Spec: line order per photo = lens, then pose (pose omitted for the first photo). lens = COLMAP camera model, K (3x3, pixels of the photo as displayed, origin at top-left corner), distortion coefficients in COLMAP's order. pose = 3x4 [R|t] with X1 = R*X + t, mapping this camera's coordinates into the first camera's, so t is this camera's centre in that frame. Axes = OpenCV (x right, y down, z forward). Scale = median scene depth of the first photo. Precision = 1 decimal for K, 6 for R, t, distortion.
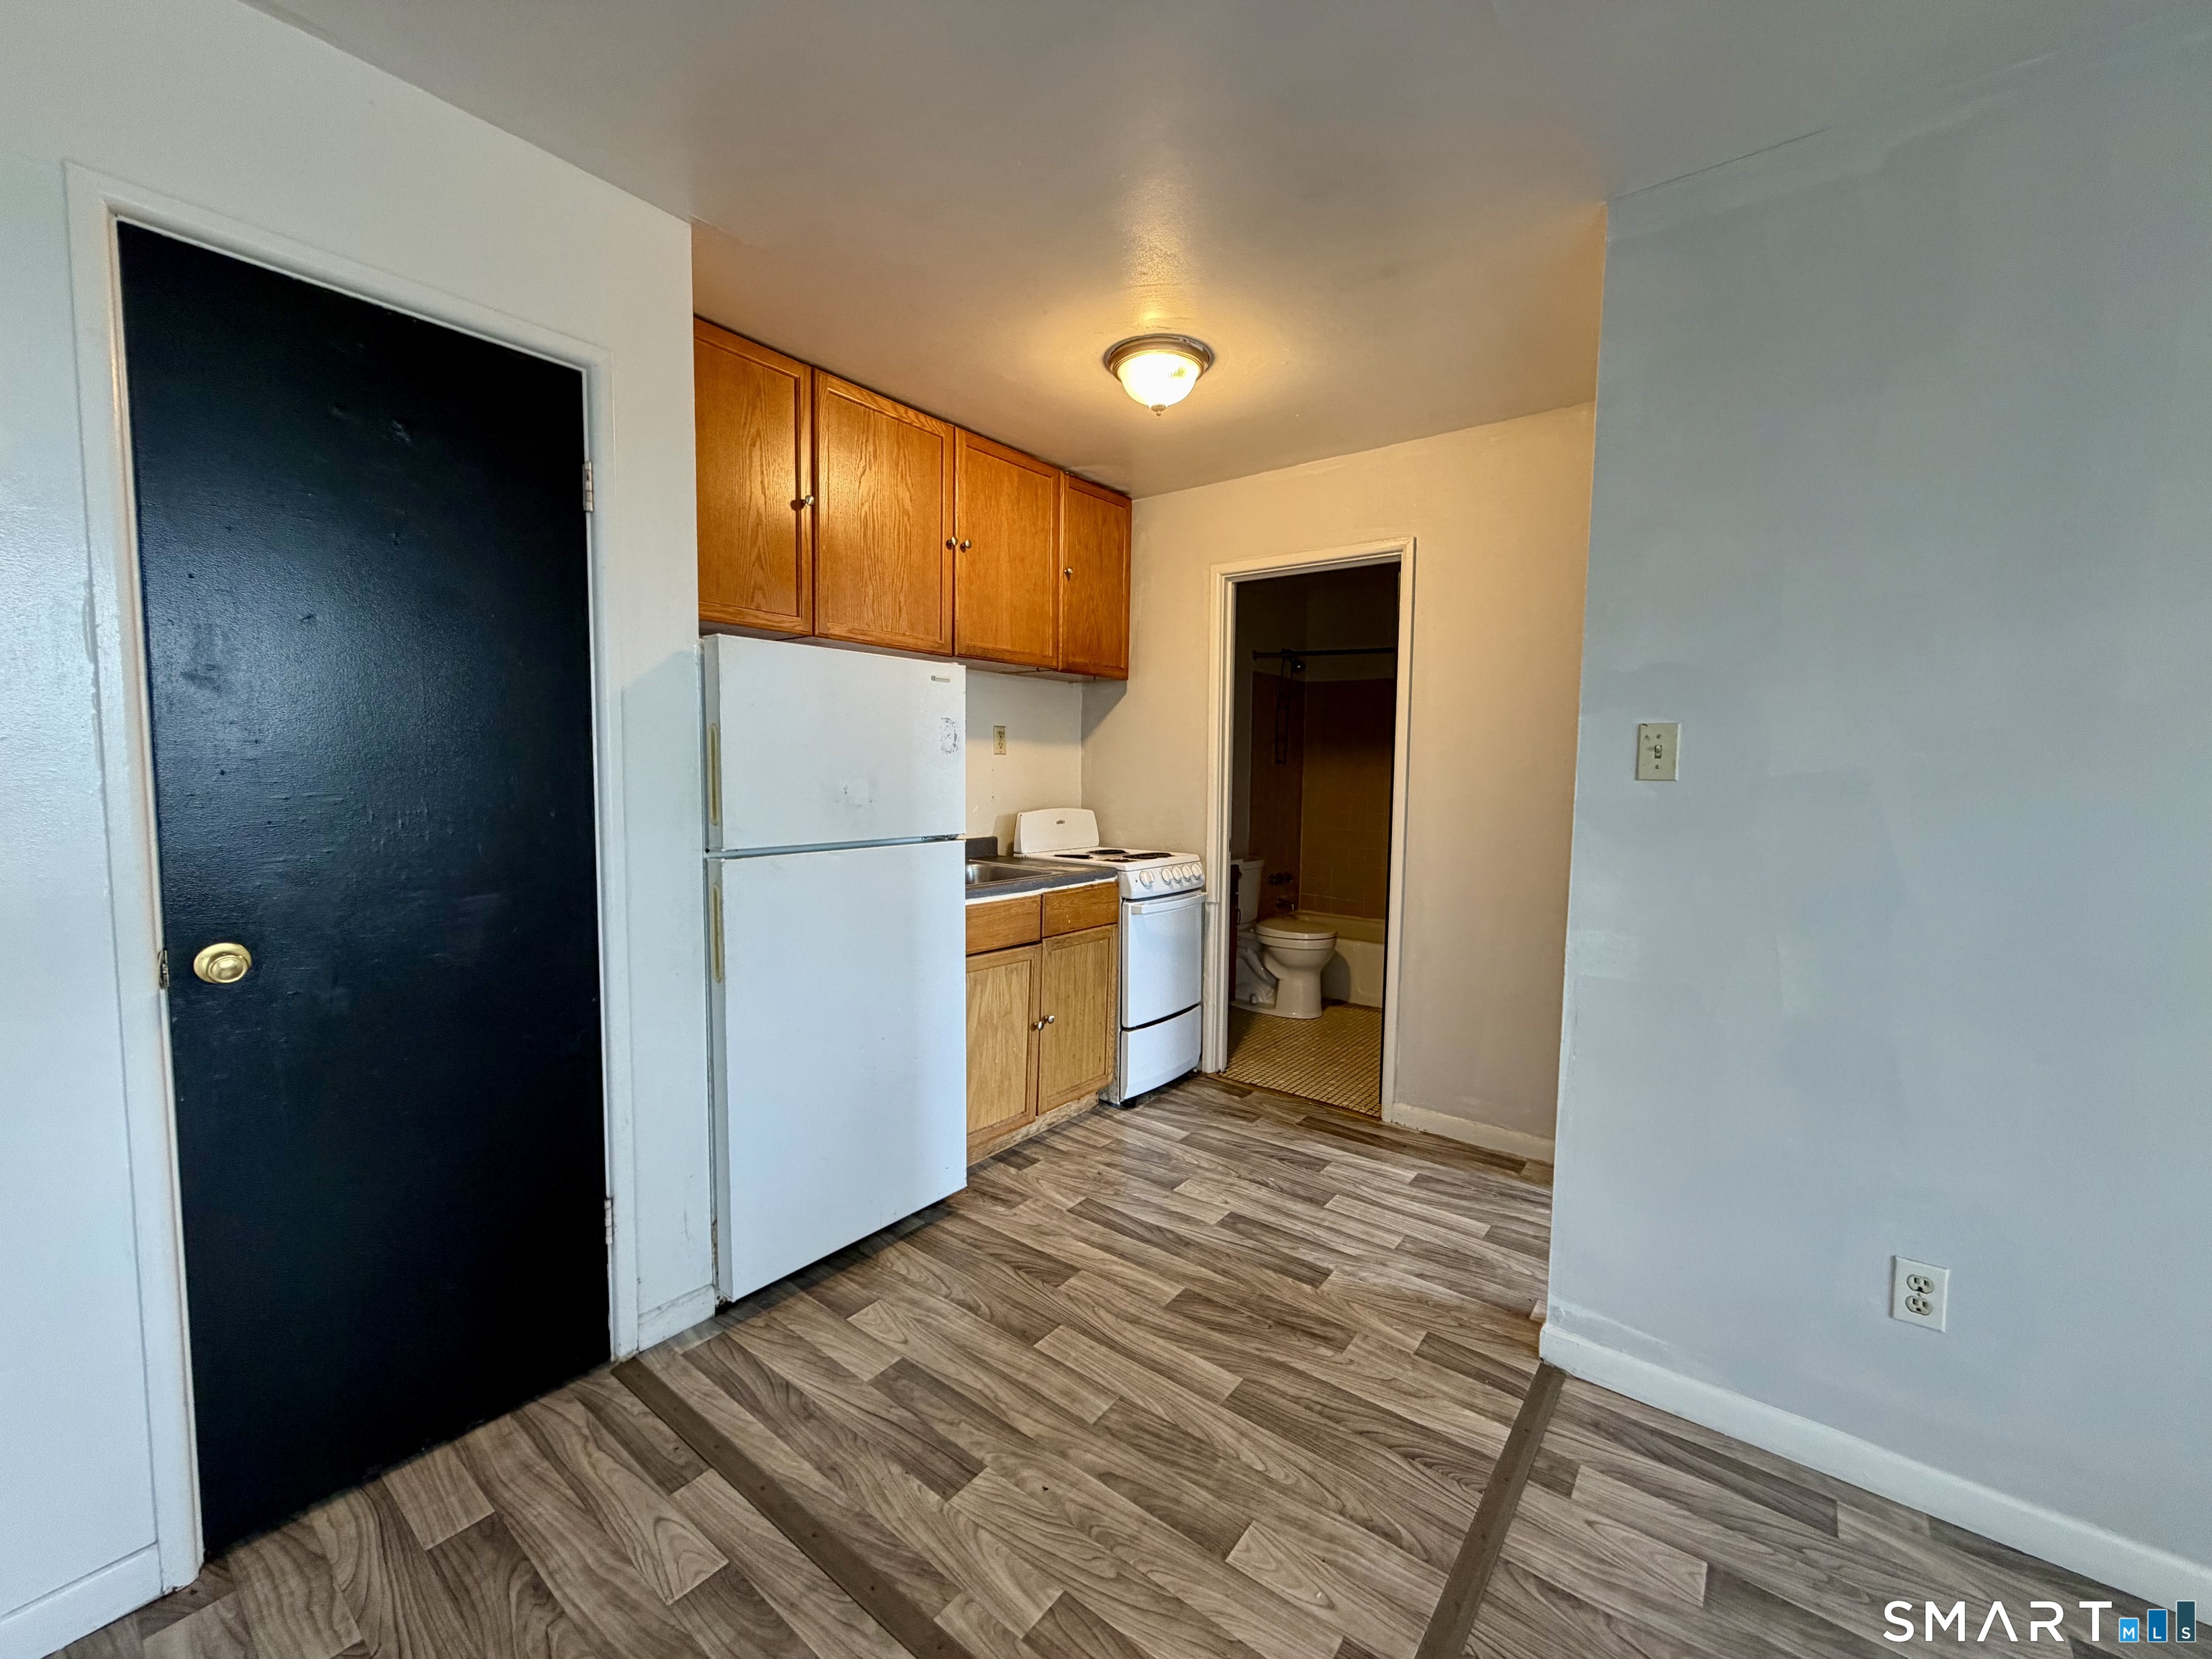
lens RADIAL K [[888.7, 0, 1102.3], [0, 888.7, 824.8], [0, 0, 1]] dist [-0.000154, -0.000100]
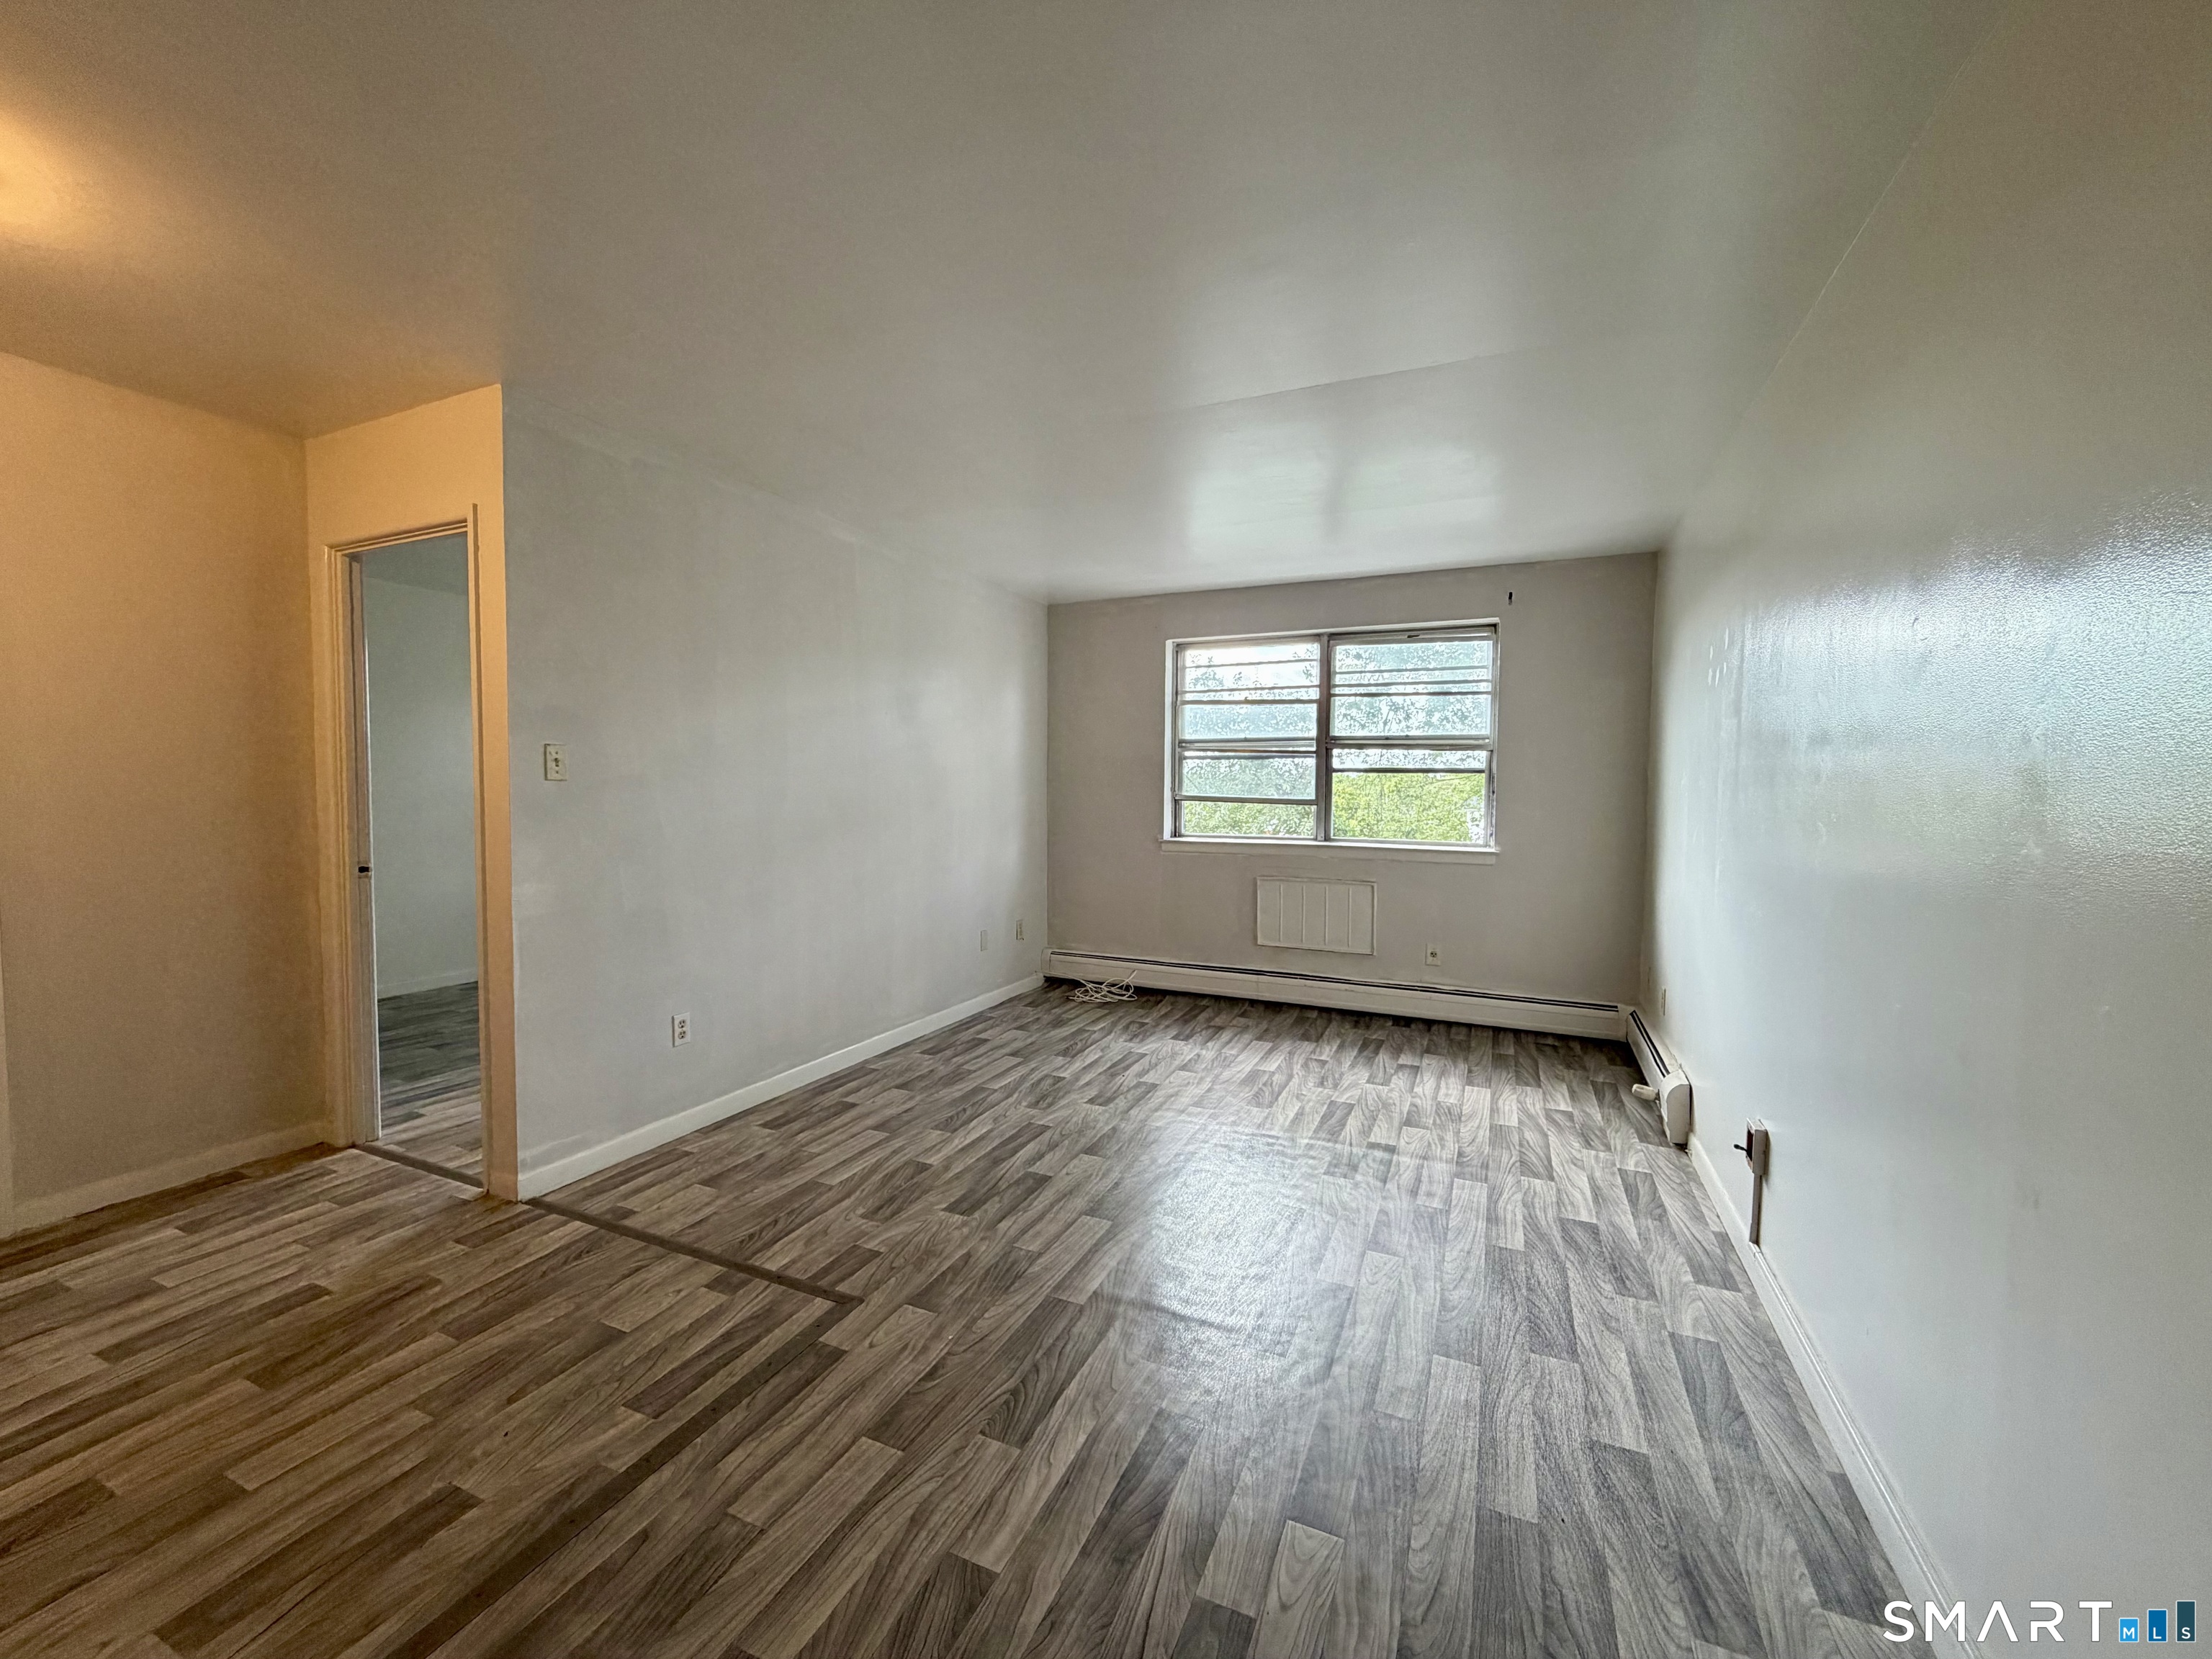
lens RADIAL K [[888.7, 0, 1102.3], [0, 888.7, 824.8], [0, 0, 1]] dist [-0.000154, -0.000100]
pose [[-0.233486, -0.056620, 0.970710, -0.759327], [0.061722, 0.995427, 0.072908, -0.017546], [-0.970399, 0.076938, -0.228924, 0.295288]]
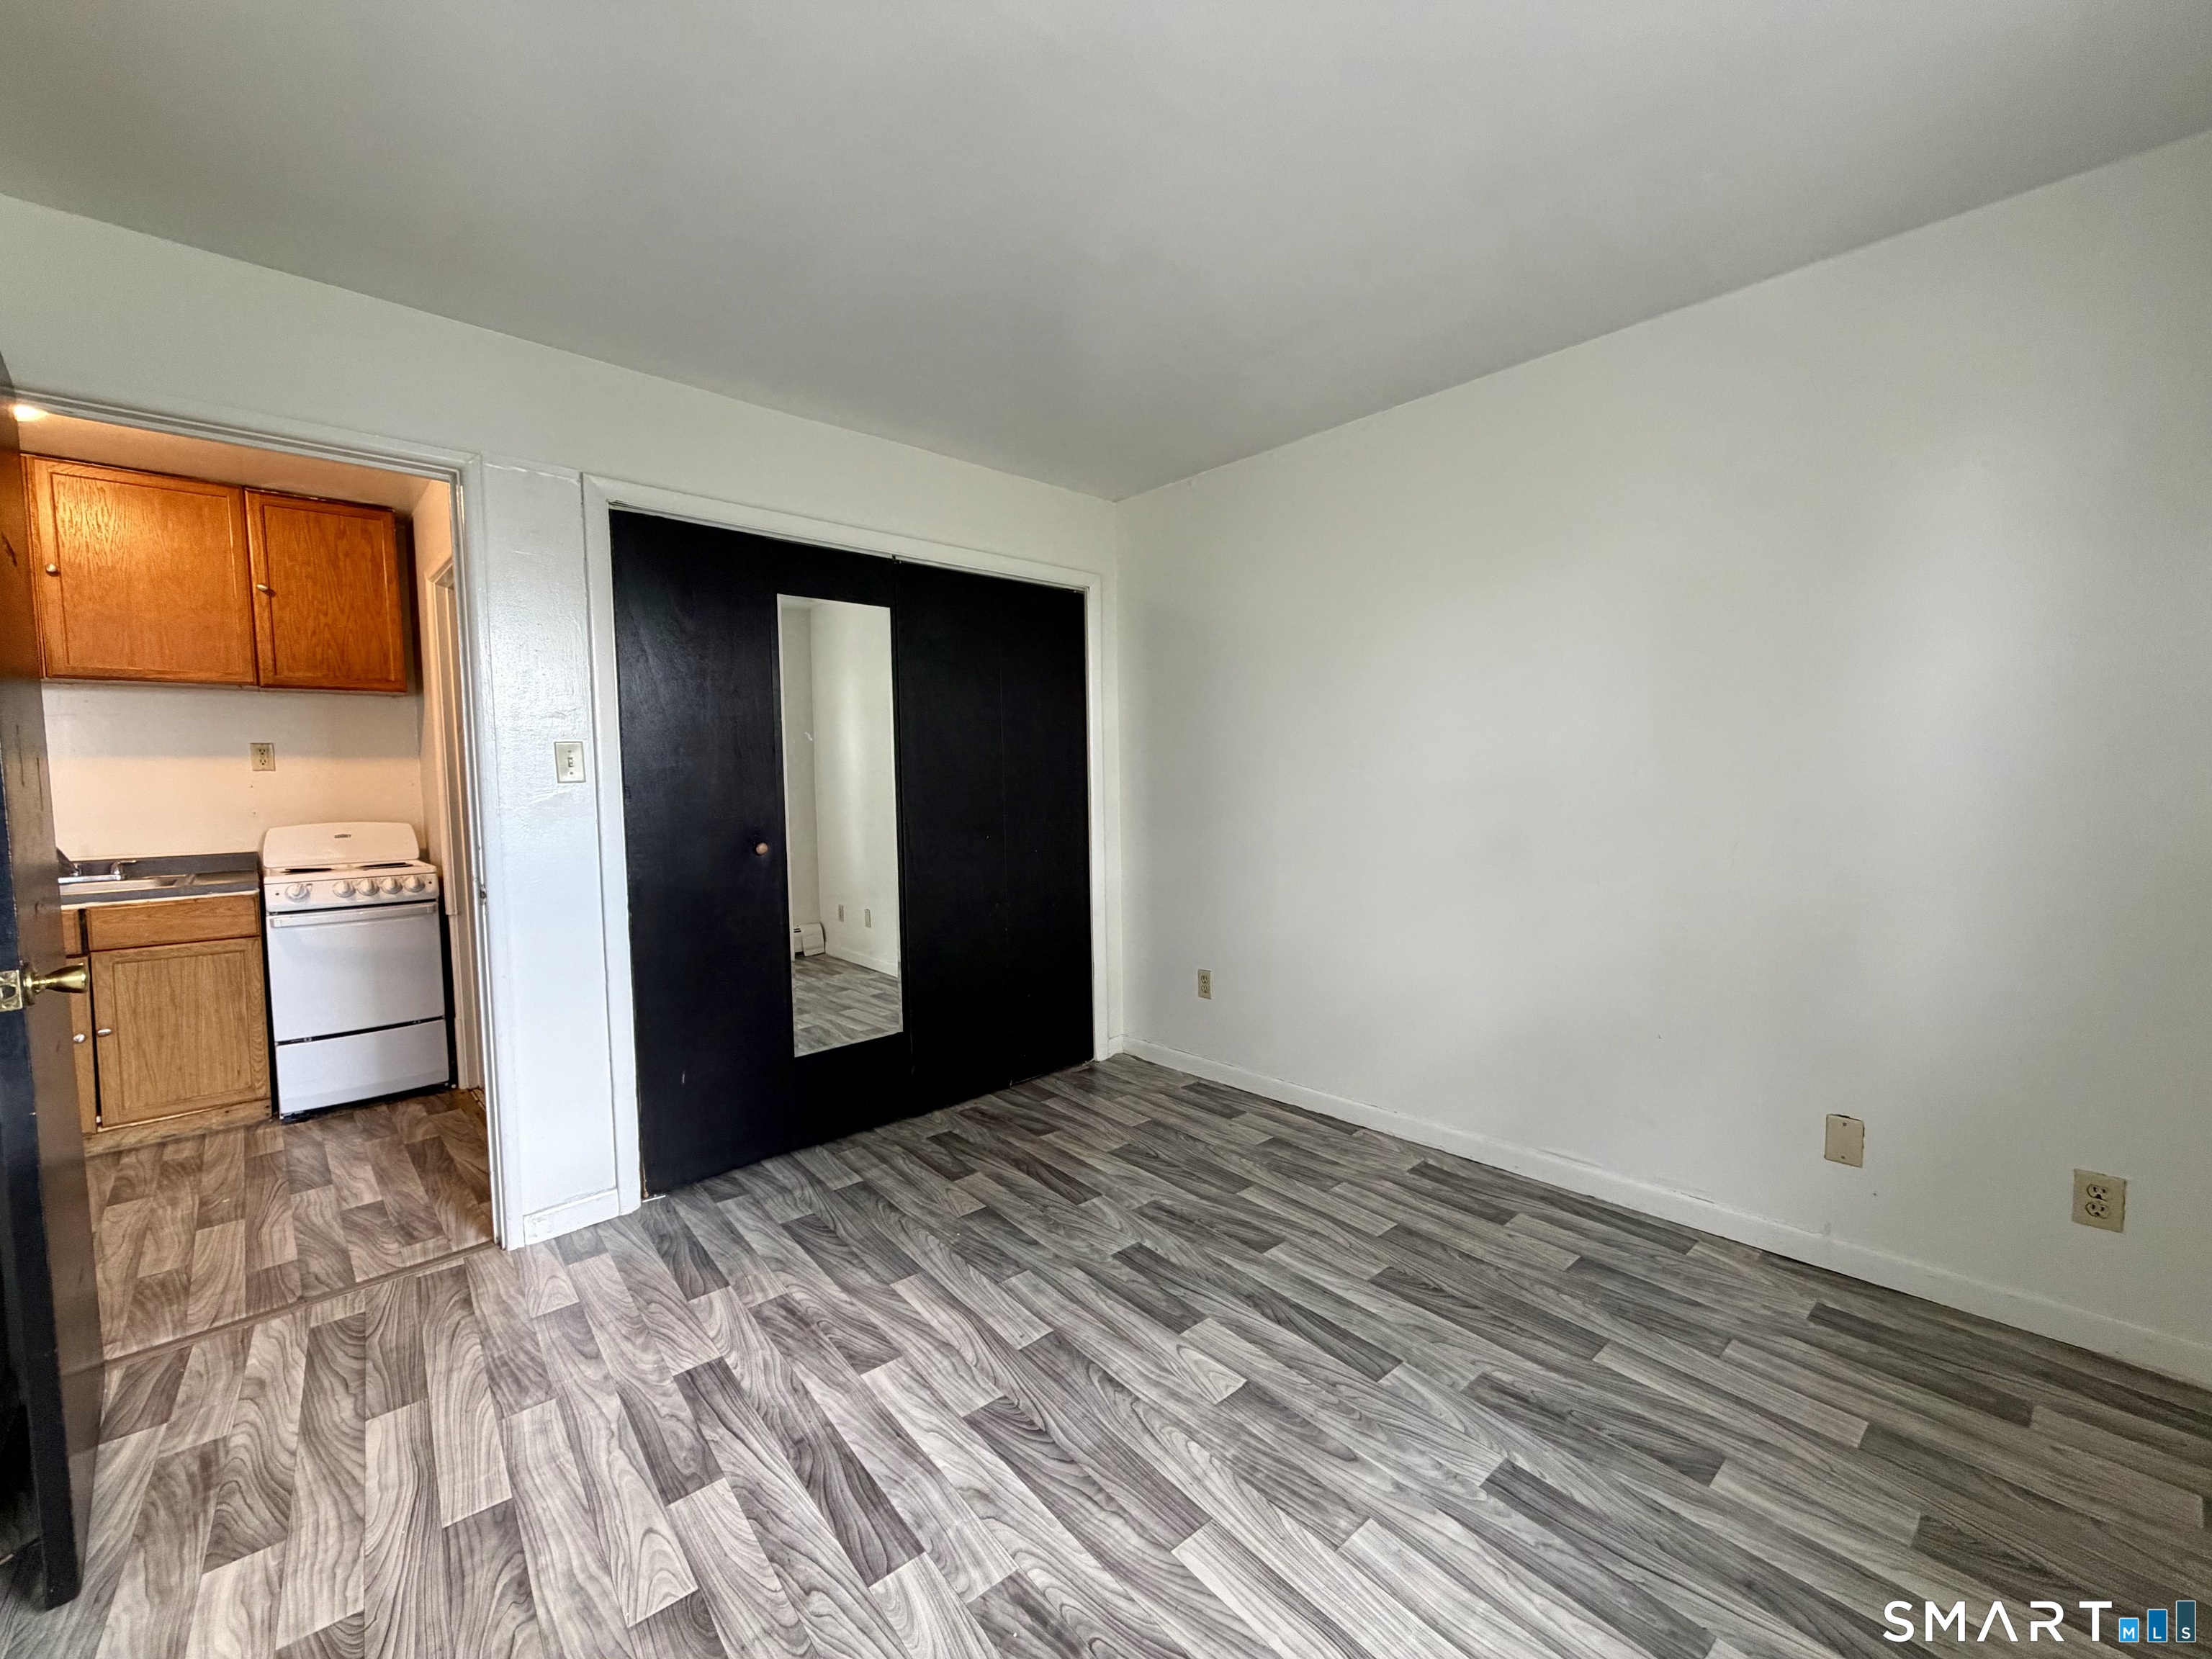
lens RADIAL K [[864.4, 0, 1110.4], [0, 864.4, 851.7], [0, 0, 1]] dist [-0.001540, -0.000165]
pose [[0.979632, -0.010676, -0.200517, 0.406695], [0.013697, 0.999812, 0.013688, 0.068262], [0.200333, -0.016156, 0.979595, -0.603887]]
